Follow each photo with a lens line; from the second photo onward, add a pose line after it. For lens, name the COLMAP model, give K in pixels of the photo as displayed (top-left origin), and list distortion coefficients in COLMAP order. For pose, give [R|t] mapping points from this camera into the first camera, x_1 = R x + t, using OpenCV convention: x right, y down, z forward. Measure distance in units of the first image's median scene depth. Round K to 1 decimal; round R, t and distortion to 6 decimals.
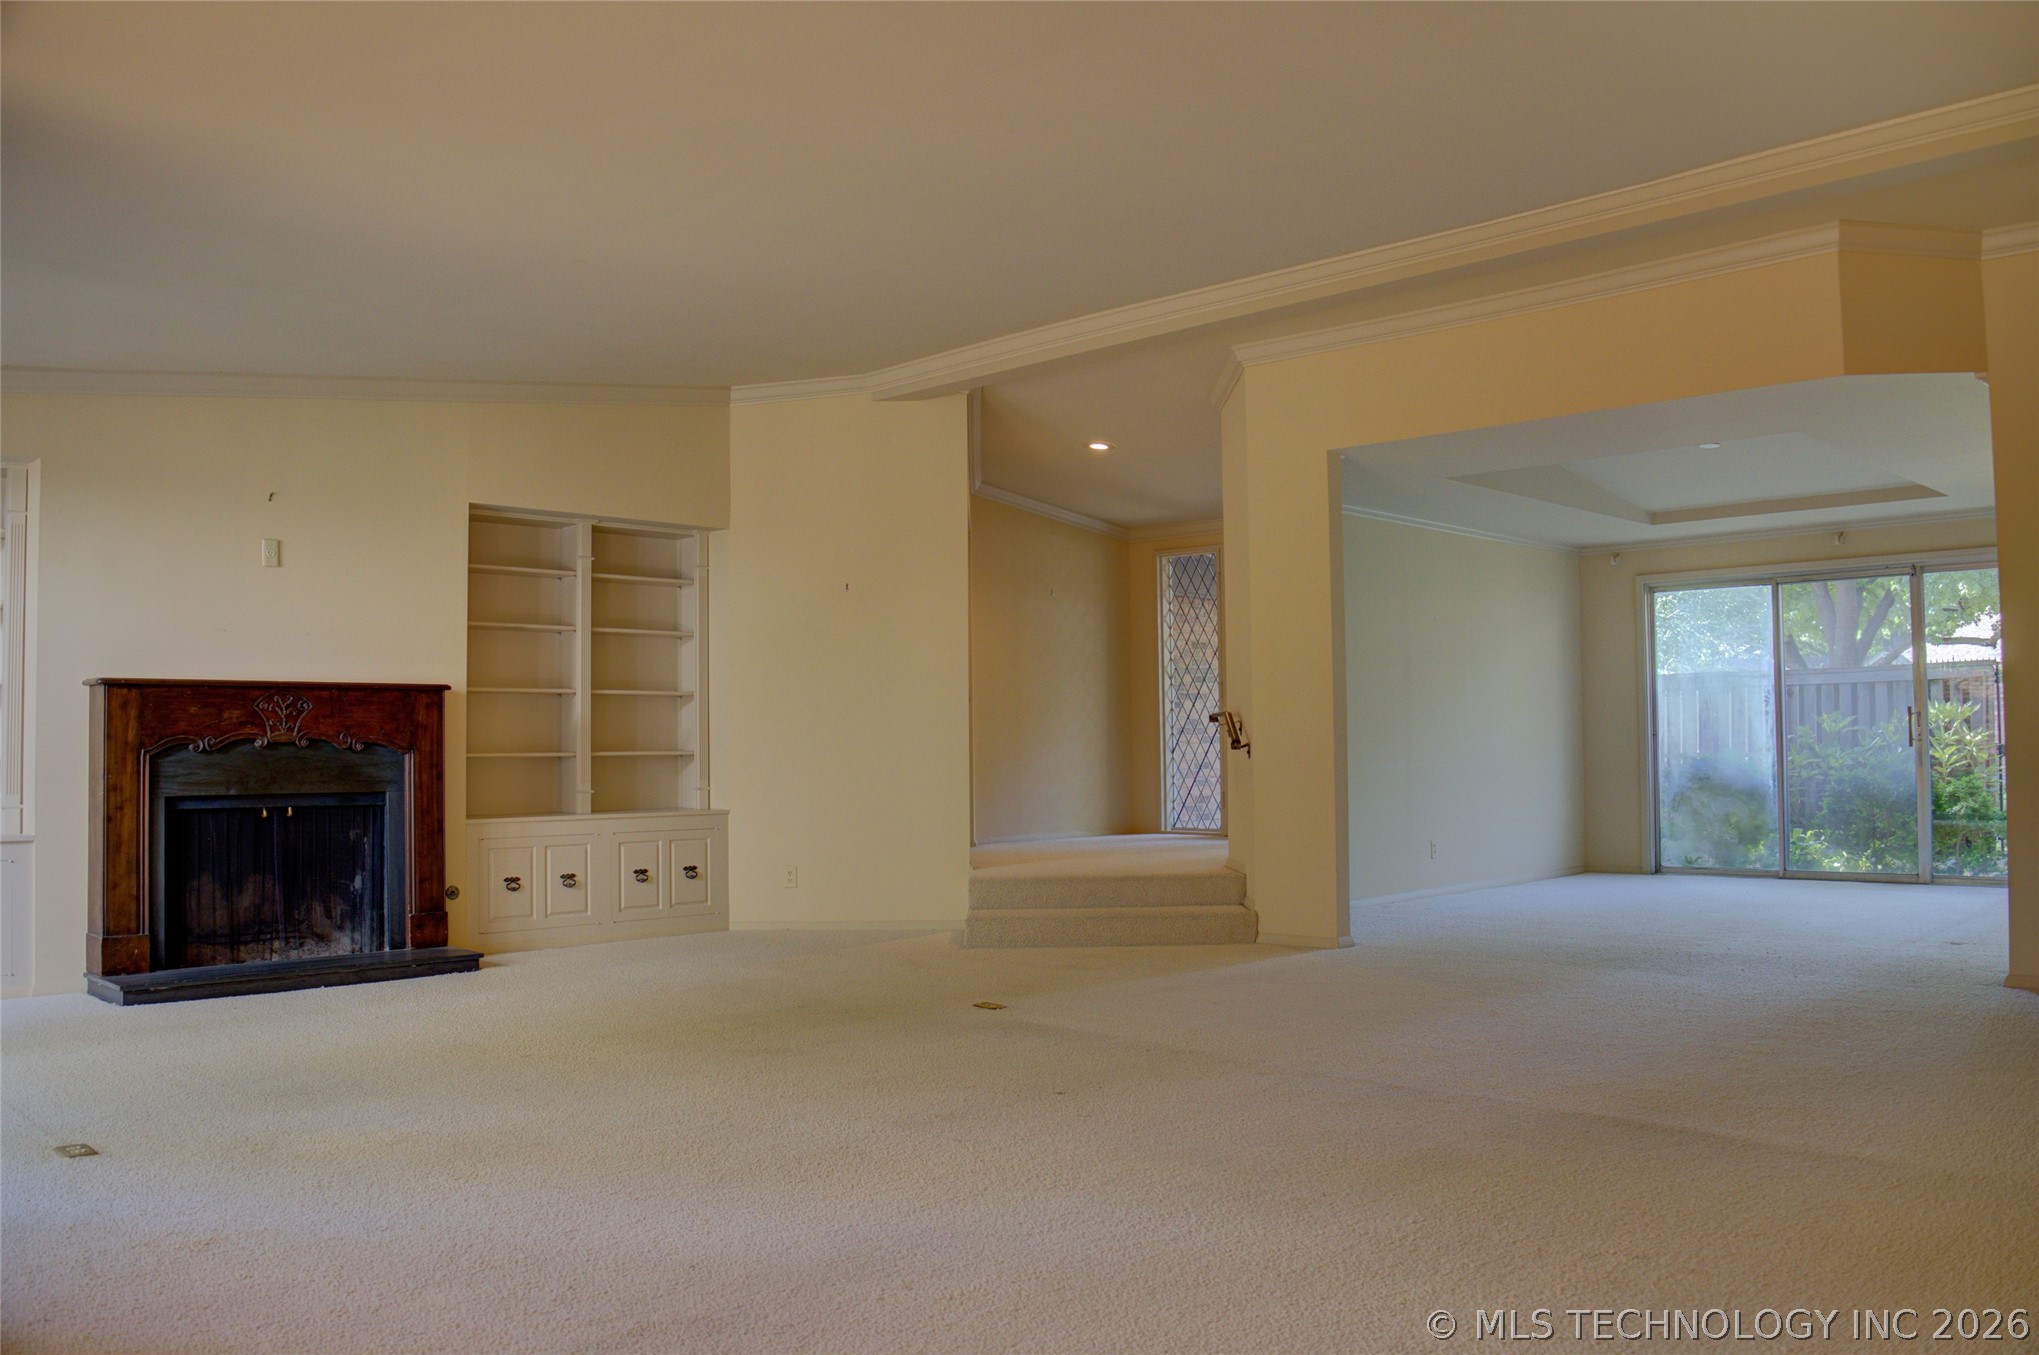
lens RADIAL K [[1672.9, 0, 1019.5], [0, 1672.9, 677.5], [0, 0, 1]] dist [-0.070802, -0.002488]
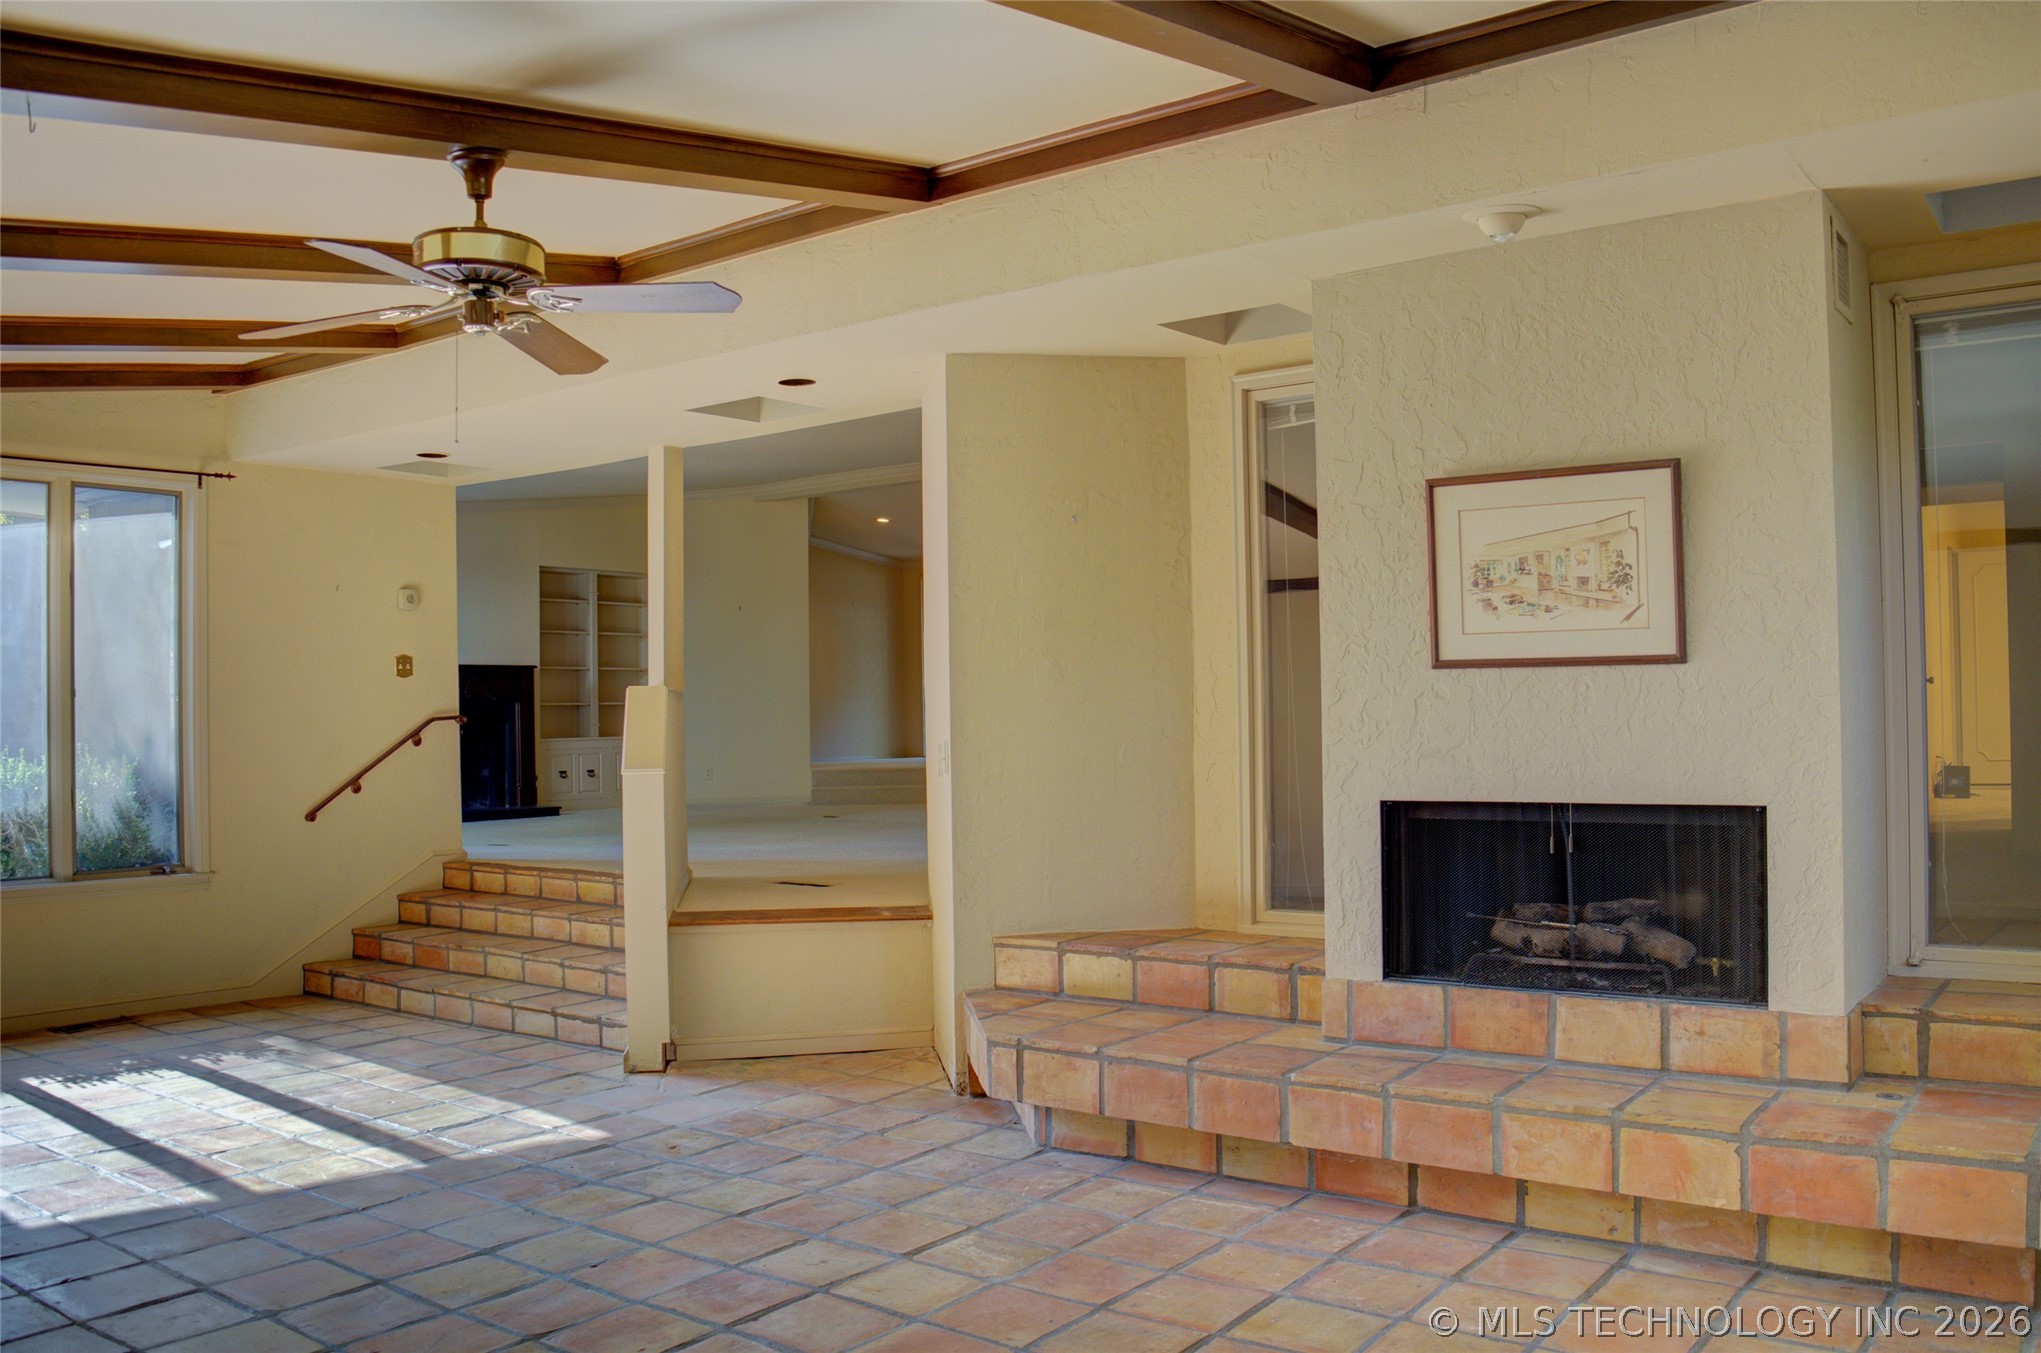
lens RADIAL K [[1660.8, 0, 1020.5], [0, 1660.8, 676.5], [0, 0, 1]] dist [-0.149273, 0.100815]
pose [[0.991837, -0.007068, 0.127318, -0.039313], [0.005145, 0.999868, 0.015427, -0.008853], [-0.127410, -0.014646, 0.991742, -0.925107]]
